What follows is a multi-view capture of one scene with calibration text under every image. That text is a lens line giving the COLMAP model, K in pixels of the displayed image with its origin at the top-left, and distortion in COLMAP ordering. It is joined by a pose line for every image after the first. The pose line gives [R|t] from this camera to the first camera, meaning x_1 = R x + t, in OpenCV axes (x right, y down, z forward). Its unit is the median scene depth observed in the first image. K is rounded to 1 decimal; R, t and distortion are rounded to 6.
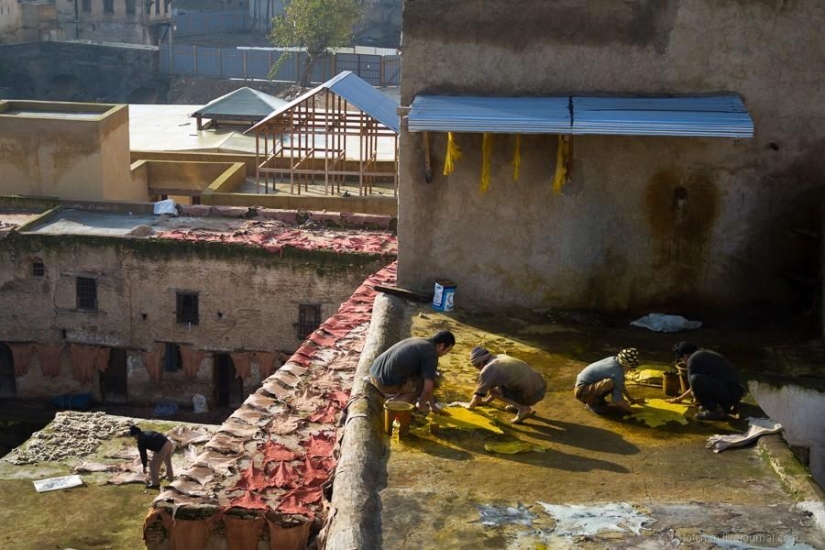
lens RADIAL K [[1525.8, 0, 412.5], [0, 1525.8, 275.0], [0, 0, 1]] dist [0.247454, 0.105490]
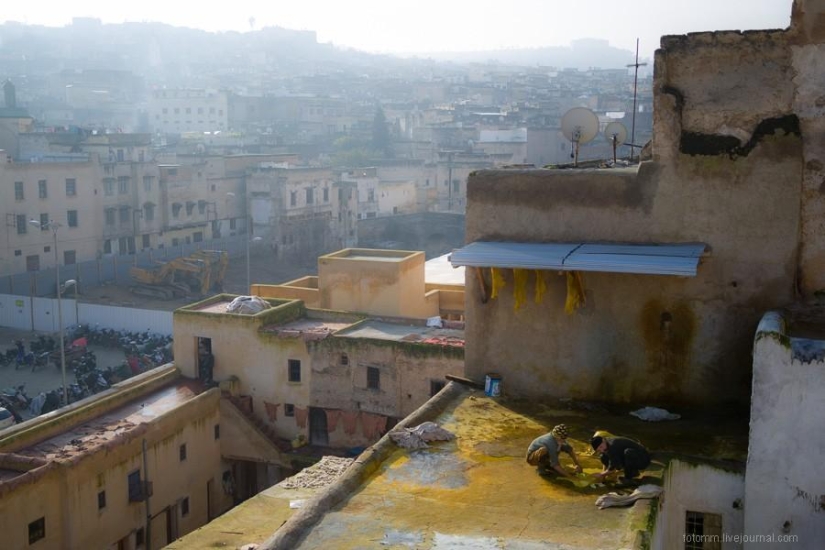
lens RADIAL K [[1092.4, 0, 412.5], [0, 1092.4, 275.0], [0, 0, 1]] dist [0.070035, -0.007303]
pose [[0.950881, 0.019290, -0.308954, 0.255348], [-0.048050, 0.995157, -0.085751, 0.002857], [0.305804, 0.096384, 0.947203, 0.027604]]
